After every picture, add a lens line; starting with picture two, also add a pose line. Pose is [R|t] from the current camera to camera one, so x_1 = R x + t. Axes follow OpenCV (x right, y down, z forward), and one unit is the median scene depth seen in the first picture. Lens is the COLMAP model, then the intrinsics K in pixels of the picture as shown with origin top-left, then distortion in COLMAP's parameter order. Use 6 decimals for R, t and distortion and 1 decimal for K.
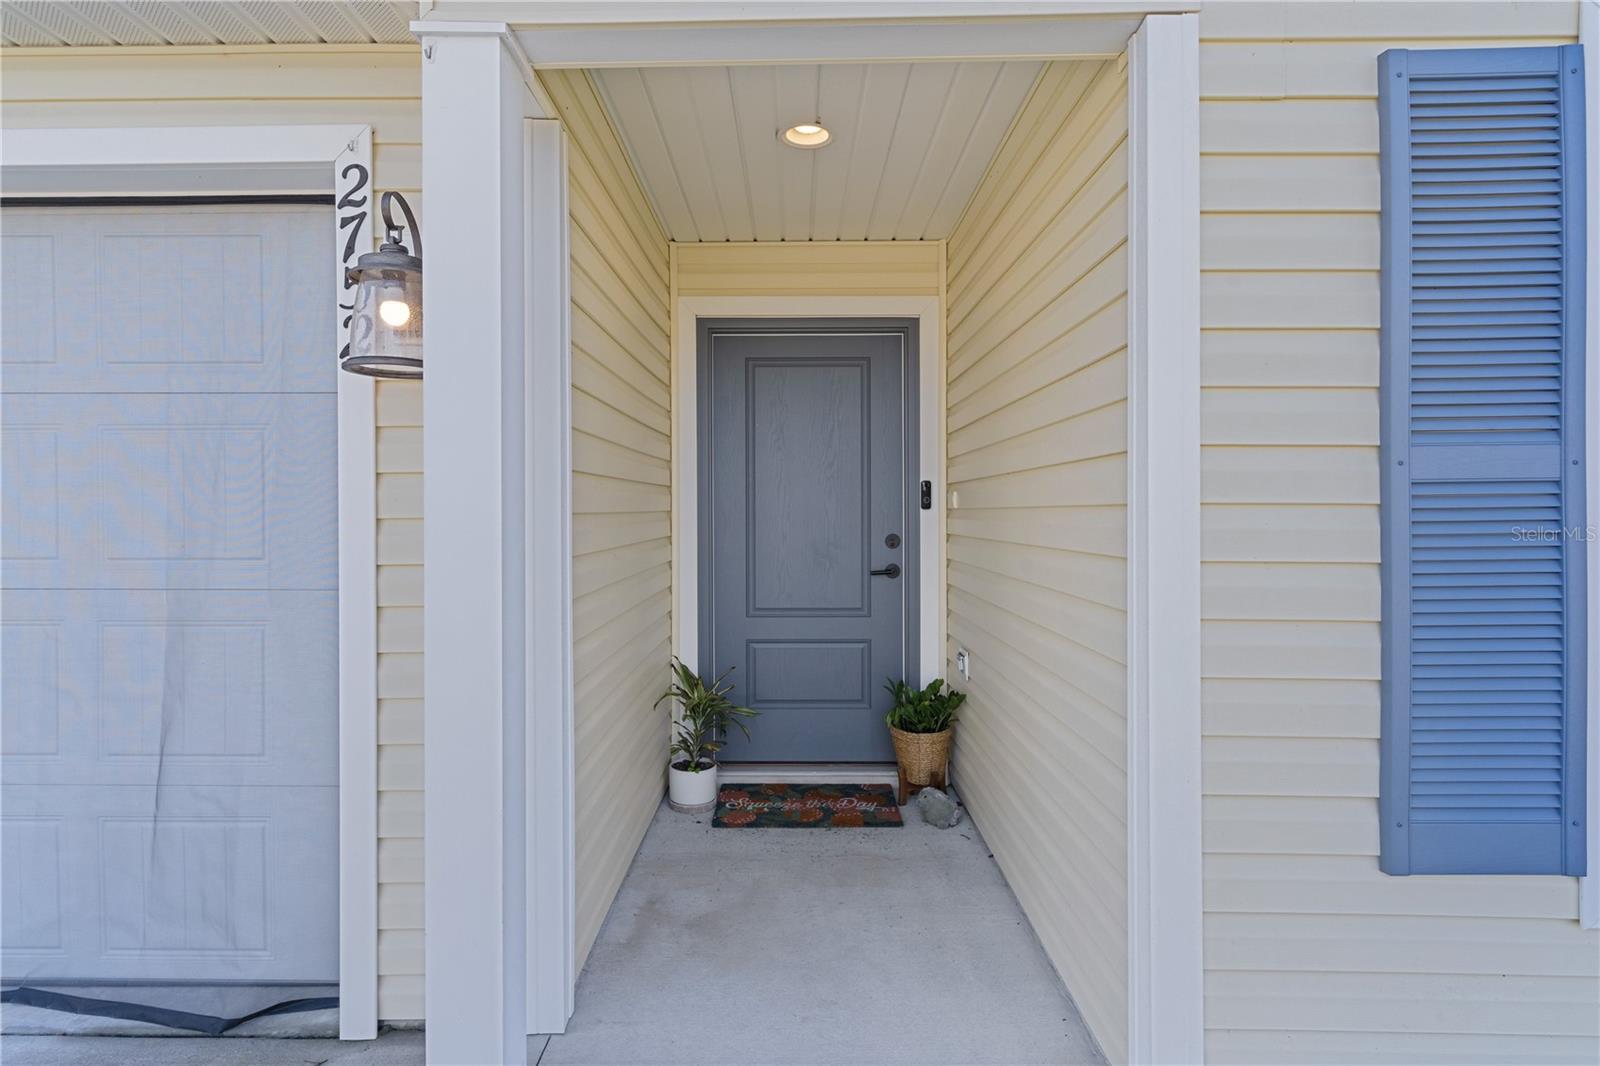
lens RADIAL K [[842.0, 0, 796.6], [0, 842.0, 519.5], [0, 0, 1]] dist [0.002169, -0.000469]
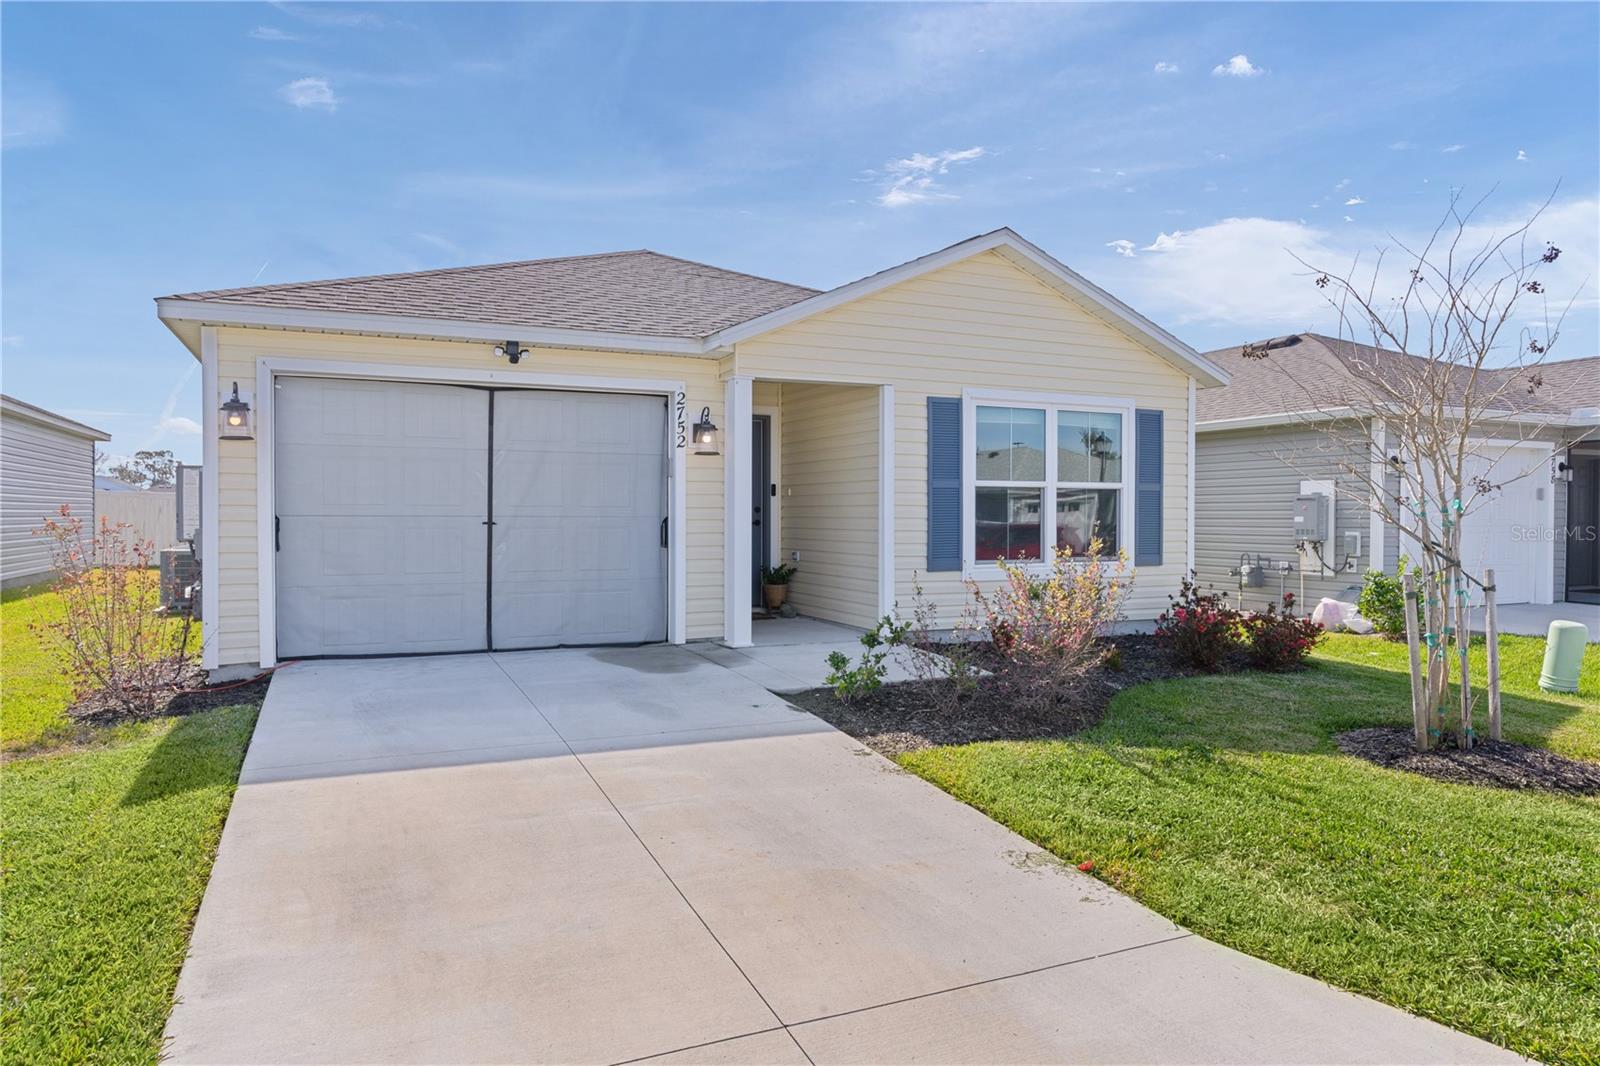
lens RADIAL K [[996.4, 0, 791.5], [0, 996.4, 529.3], [0, 0, 1]] dist [-0.007619, -0.000807]
pose [[0.901161, -0.004028, 0.433467, -1.781386], [0.001587, 0.999981, 0.005992, 0.112939], [-0.433482, -0.004712, 0.901150, -2.731751]]
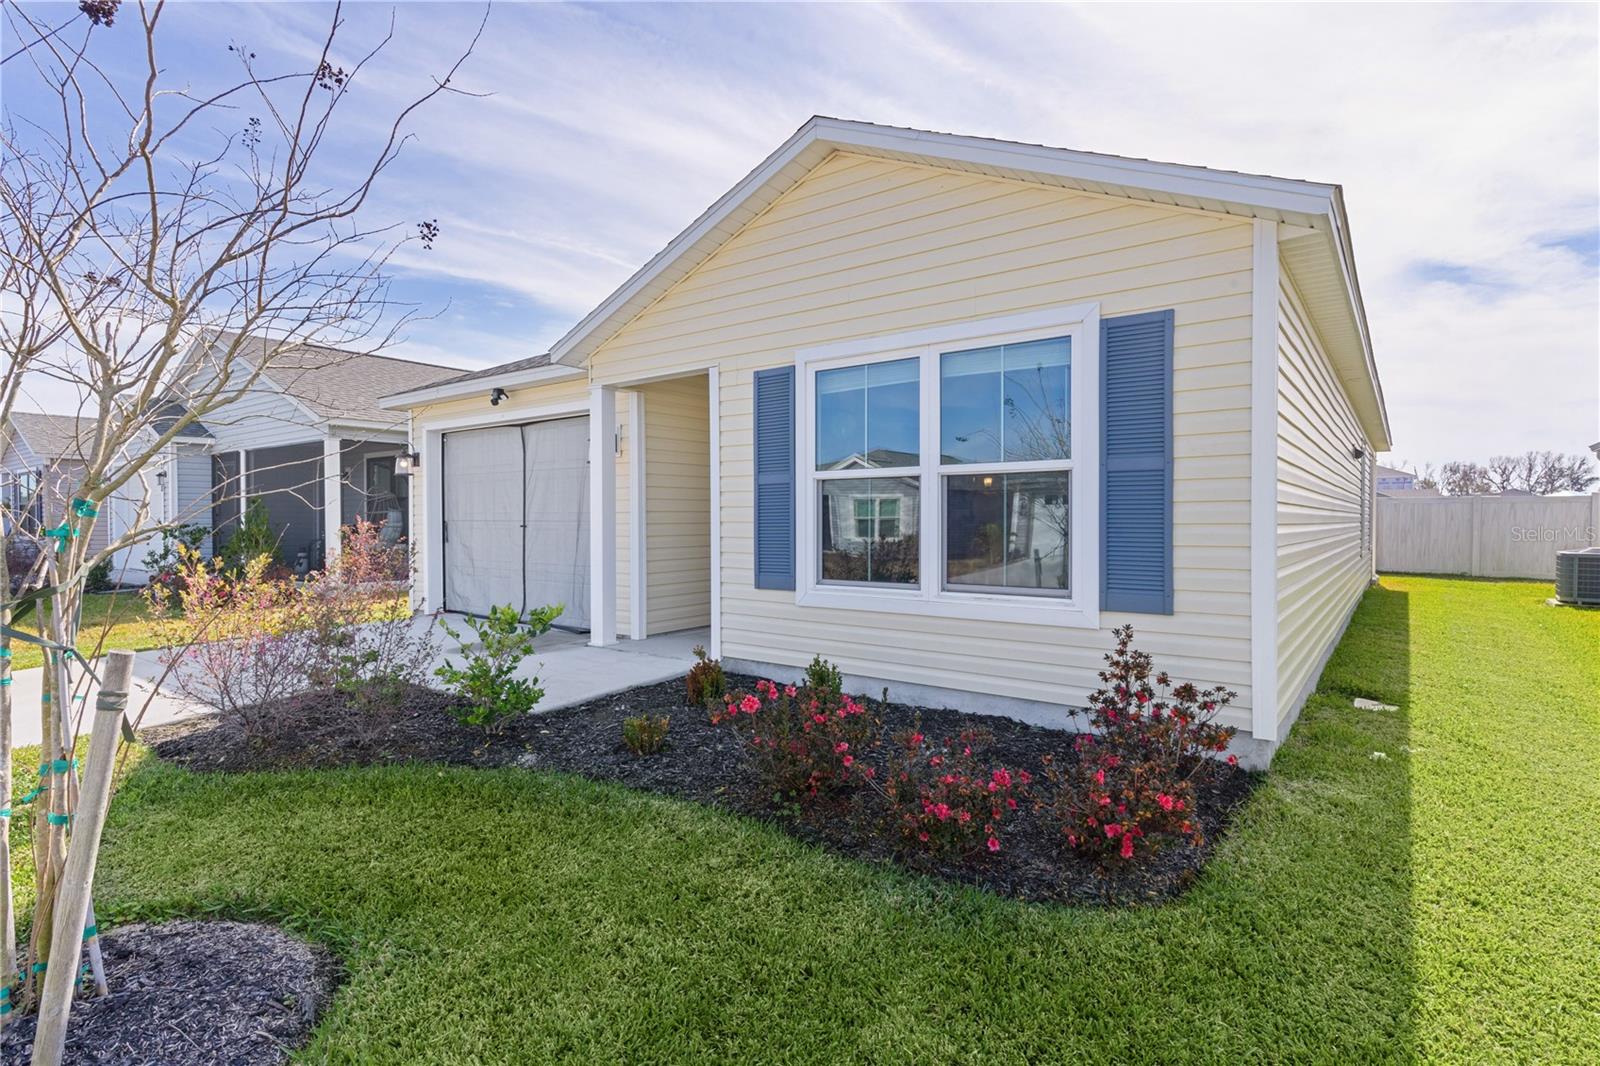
lens RADIAL K [[800.9, 0, 796.7], [0, 800.9, 528.9], [0, 0, 1]] dist [0.009987, 0.000506]
pose [[0.808641, 0.006145, -0.588270, 2.211023], [-0.002661, 0.999973, 0.006788, 0.096007], [0.588296, -0.003924, 0.808636, -1.346944]]
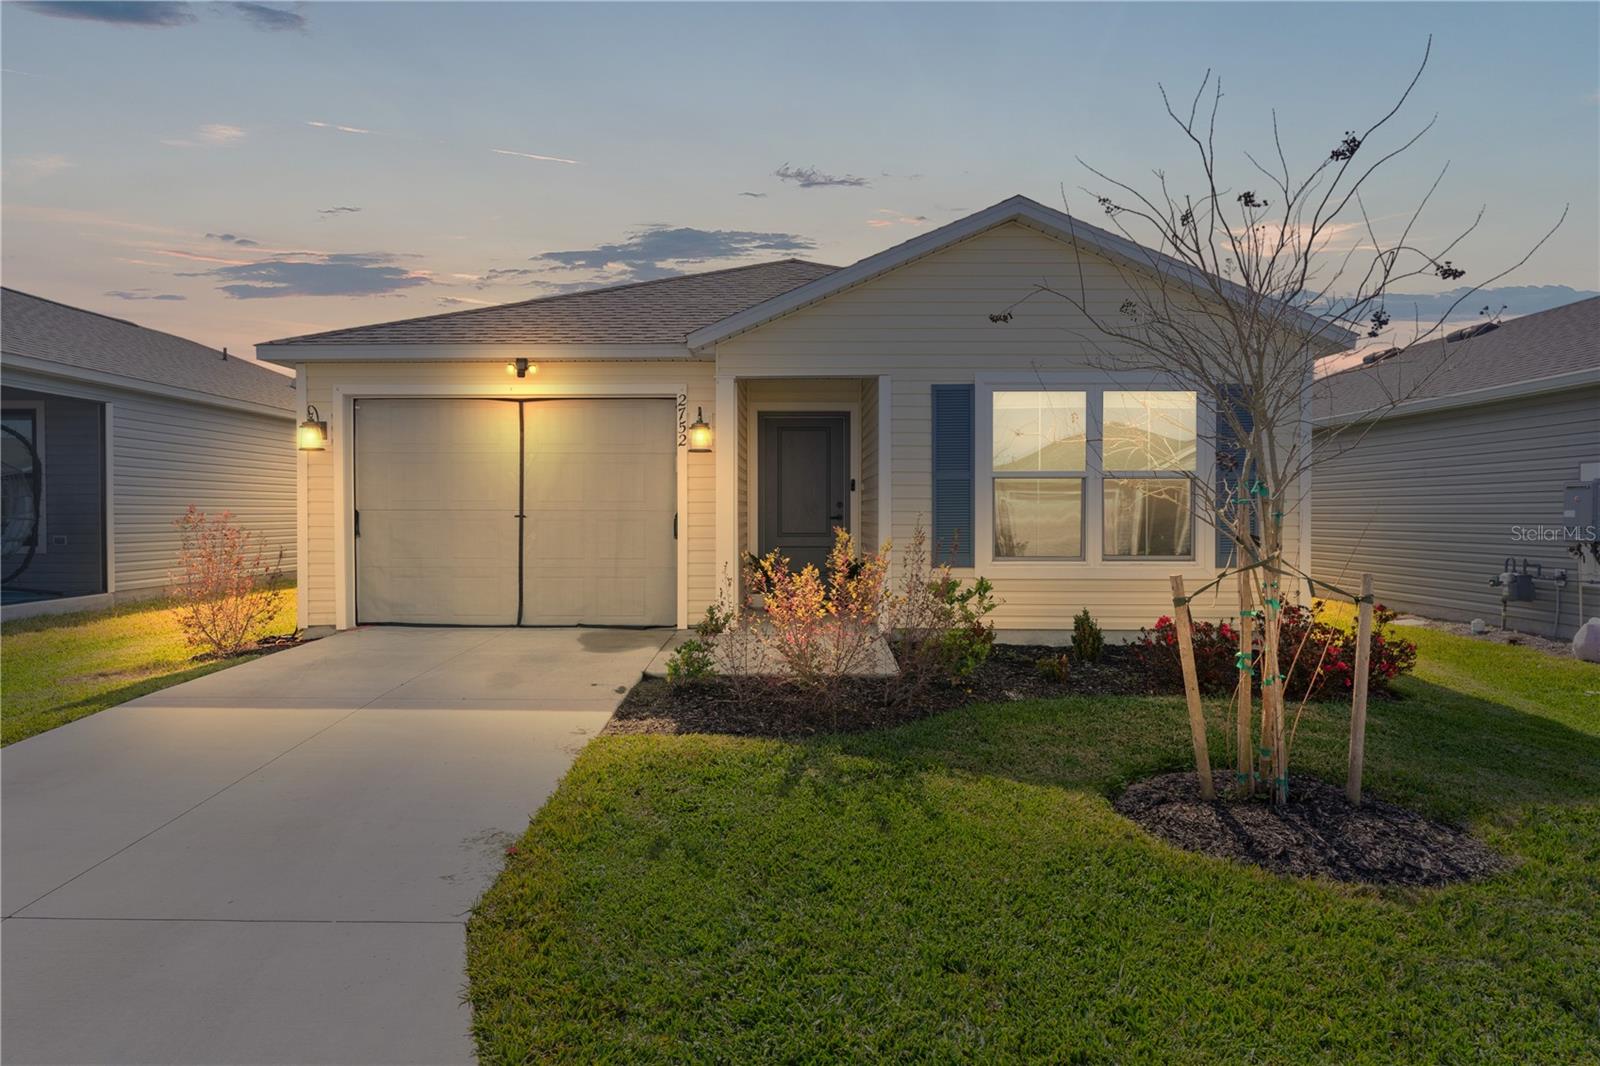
lens RADIAL K [[970.1, 0, 801.7], [0, 970.1, 525.9], [0, 0, 1]] dist [-0.009642, -0.001922]
pose [[0.999932, 0.001158, 0.011608, -0.044849], [-0.001187, 0.999996, 0.002446, 0.140625], [-0.011605, -0.002459, 0.999930, -3.096411]]
